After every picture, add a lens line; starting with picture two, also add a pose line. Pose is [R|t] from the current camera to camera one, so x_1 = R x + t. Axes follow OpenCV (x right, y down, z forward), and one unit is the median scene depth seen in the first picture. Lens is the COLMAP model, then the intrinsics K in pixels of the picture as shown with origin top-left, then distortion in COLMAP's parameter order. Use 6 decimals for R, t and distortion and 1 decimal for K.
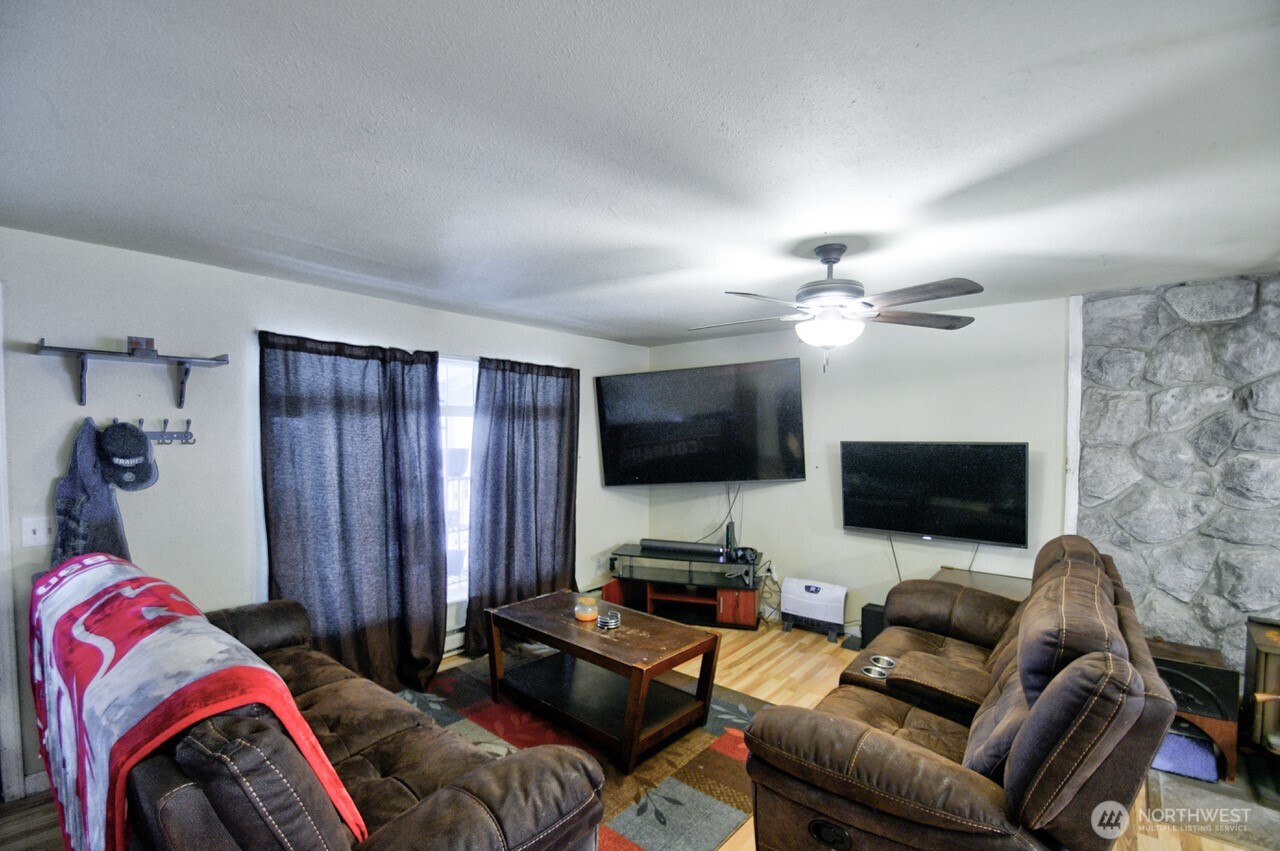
lens RADIAL K [[591.4, 0, 587.2], [0, 591.4, 452.5], [0, 0, 1]] dist [-0.021063, -0.000429]
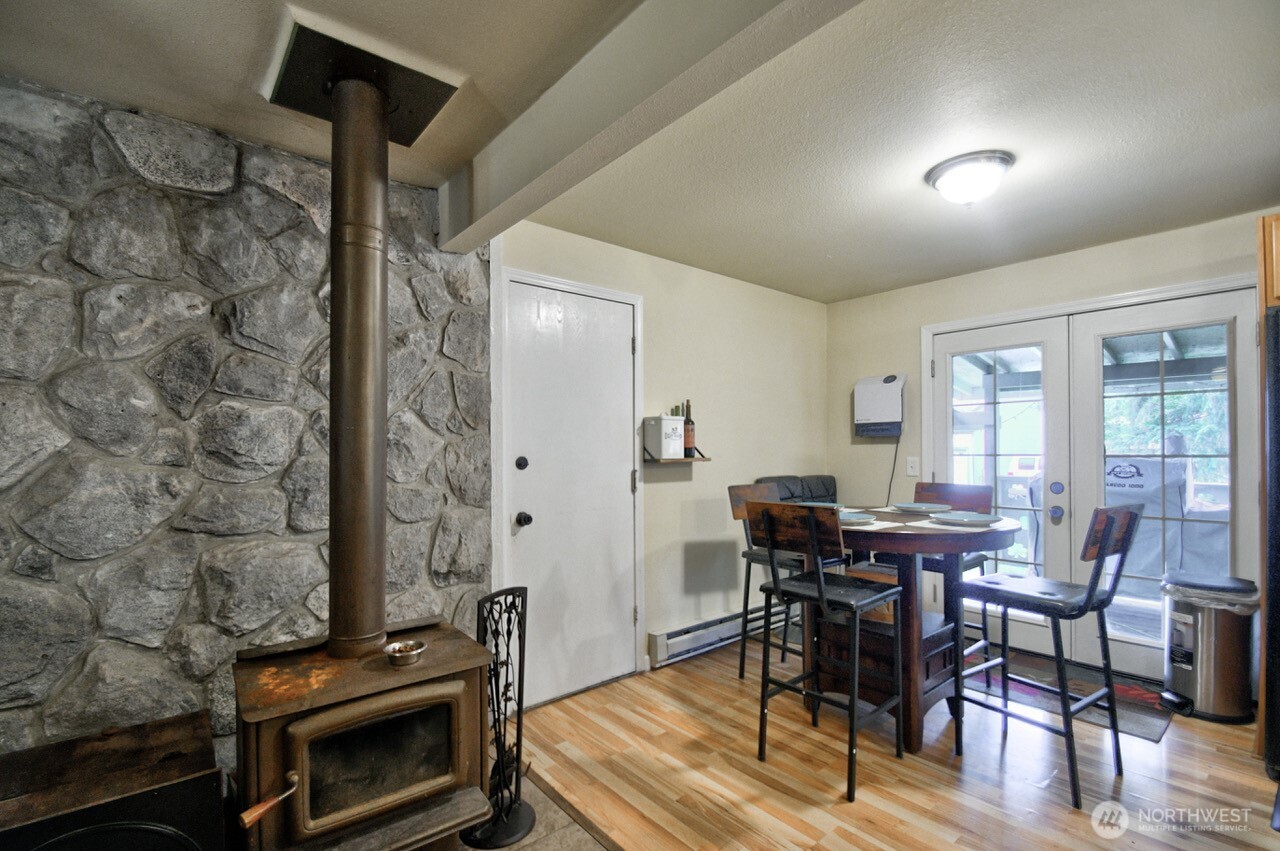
lens RADIAL K [[567.2, 0, 636.1], [0, 567.2, 446.5], [0, 0, 1]] dist [0.002067, -0.009877]
pose [[0.153395, -0.001979, 0.988163, 0.546091], [0.039297, 0.999219, -0.004098, 0.074847], [-0.987383, 0.039460, 0.153353, 0.419126]]
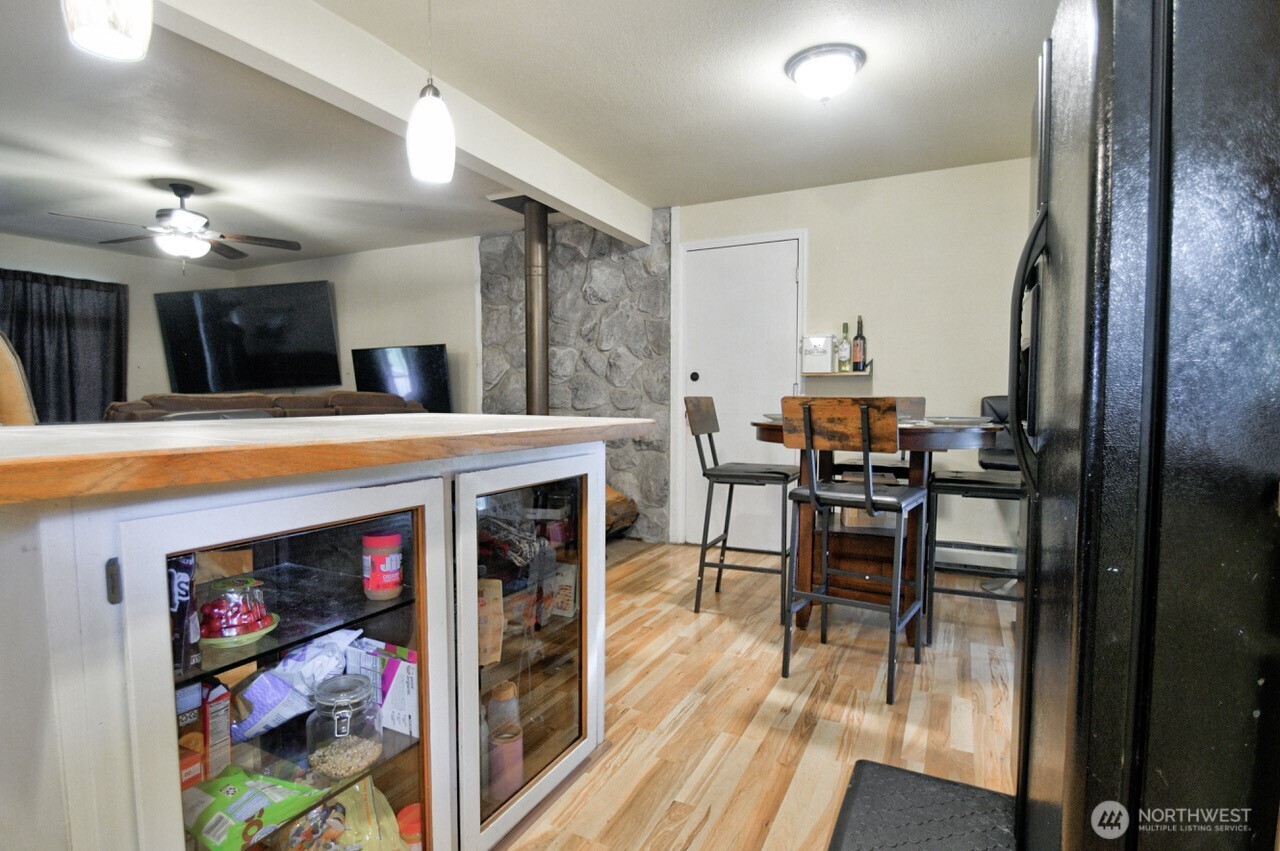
lens RADIAL K [[663.5, 0, 636.3], [0, 663.5, 444.4], [0, 0, 1]] dist [-0.002067, -0.001106]
pose [[0.965599, -0.022512, 0.259059, 0.871643], [0.013155, 0.999199, 0.037795, 0.183973], [-0.259702, -0.033087, 0.965122, -0.682796]]
